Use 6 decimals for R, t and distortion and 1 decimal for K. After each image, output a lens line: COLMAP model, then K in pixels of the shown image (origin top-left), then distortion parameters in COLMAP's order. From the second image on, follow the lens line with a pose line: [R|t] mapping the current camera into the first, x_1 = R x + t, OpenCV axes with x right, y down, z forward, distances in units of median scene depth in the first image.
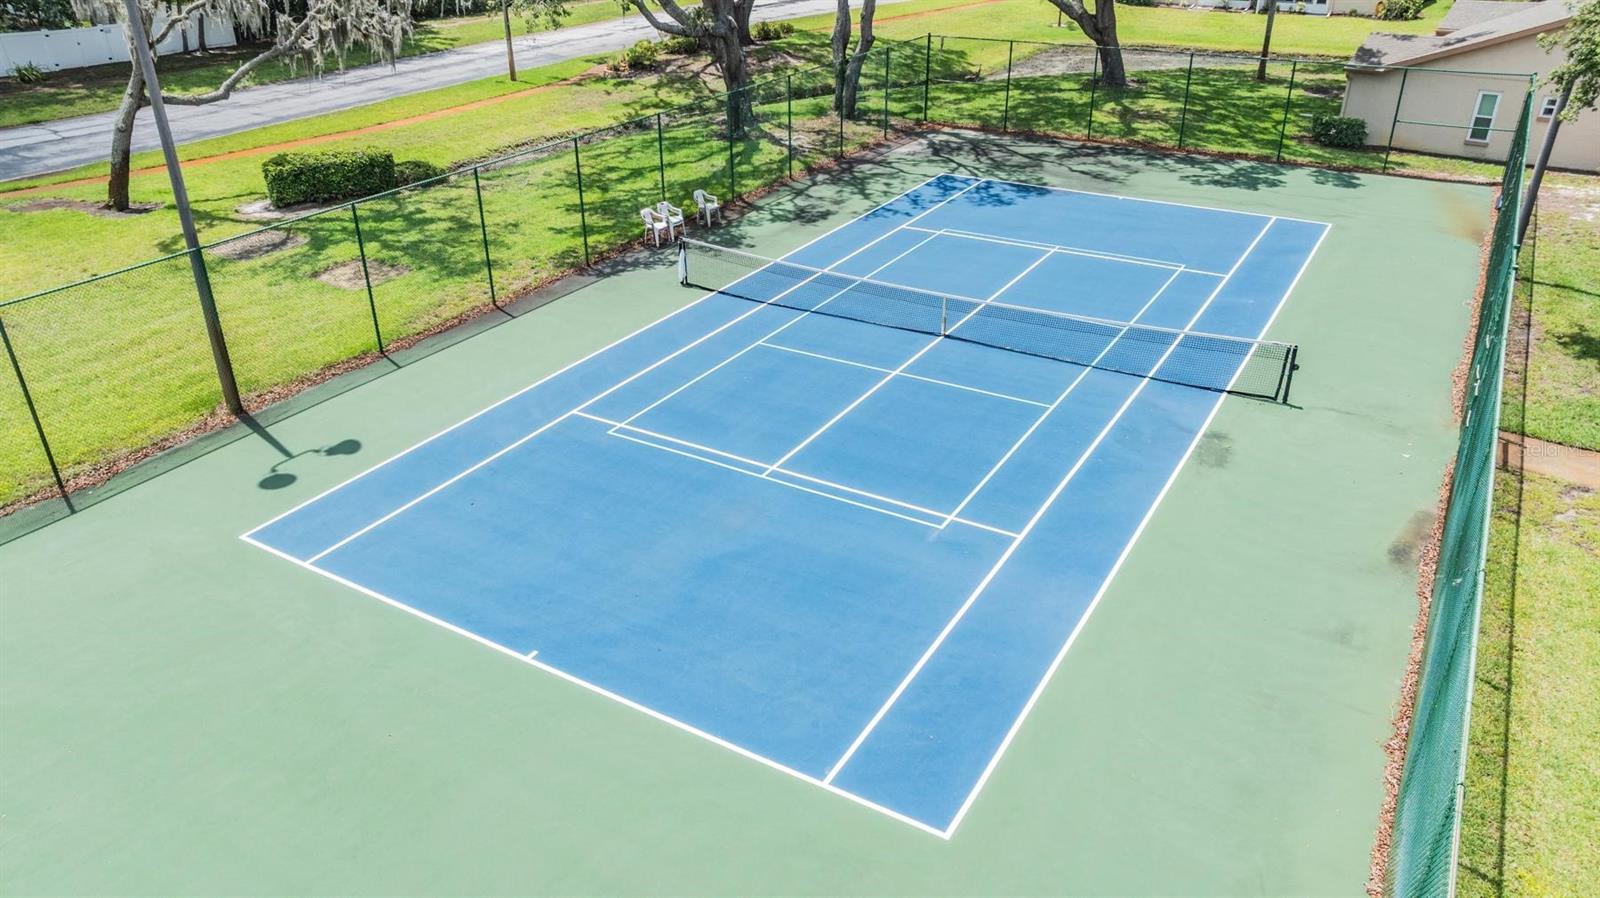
lens RADIAL K [[1114.8, 0, 800.0], [0, 1114.8, 449.0], [0, 0, 1]] dist [-0.015503, -0.005797]
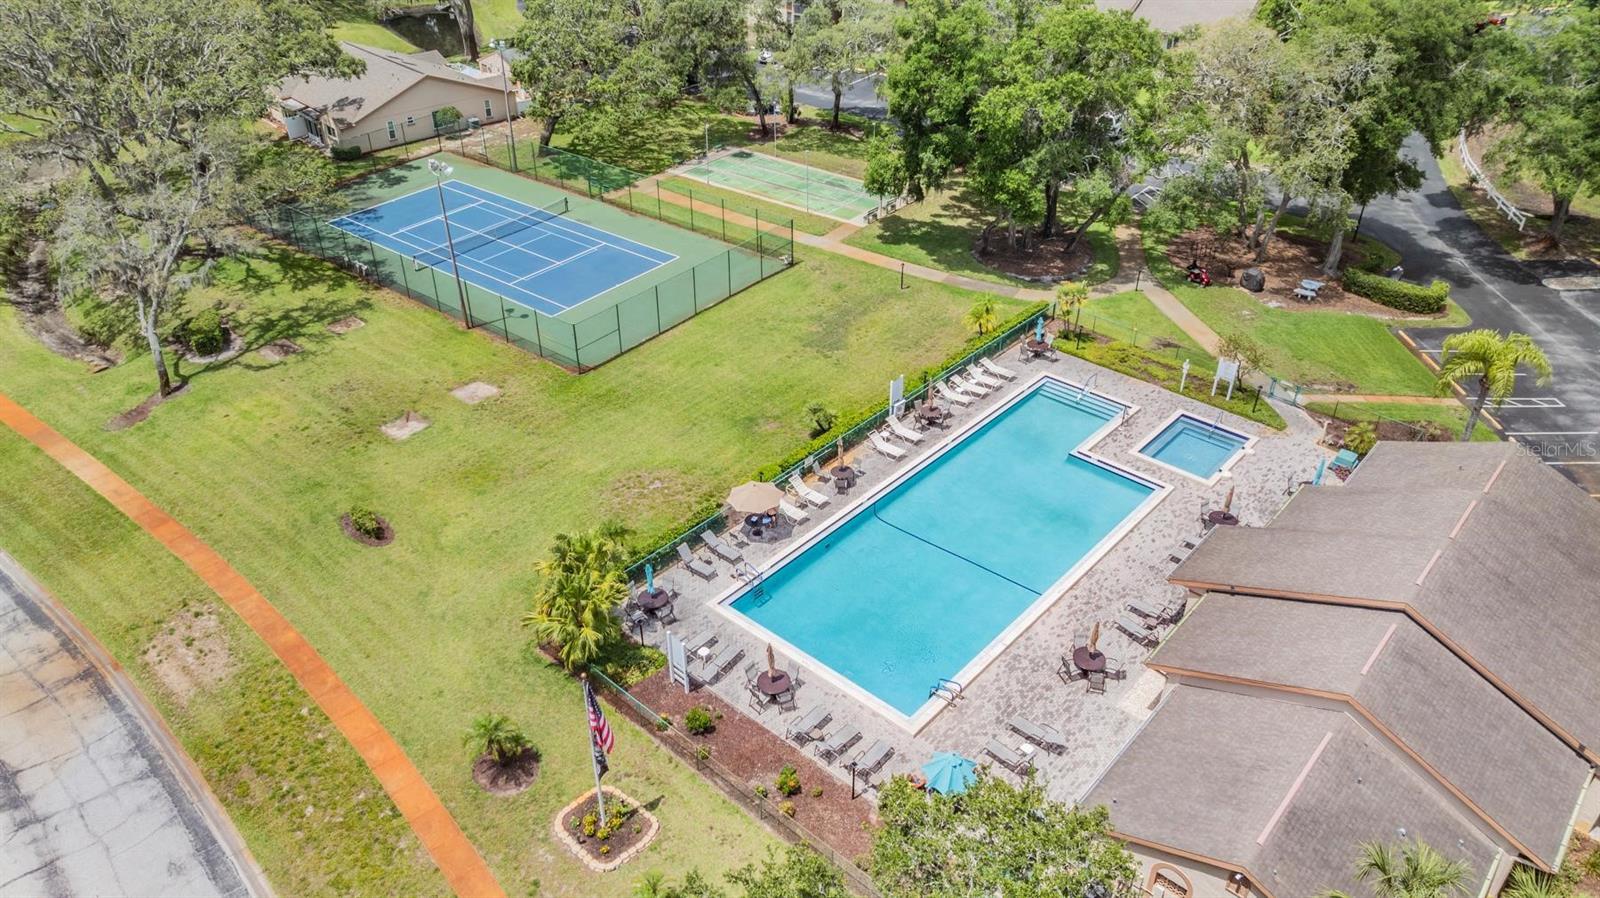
lens RADIAL K [[1114.8, 0, 800.0], [0, 1114.8, 449.0], [0, 0, 1]] dist [-0.015503, -0.005797]
pose [[0.123216, -0.535790, 0.835312, -2.658426], [0.460048, 0.776655, 0.430305, -0.579603], [-0.879303, 0.331263, 0.342186, -0.697635]]
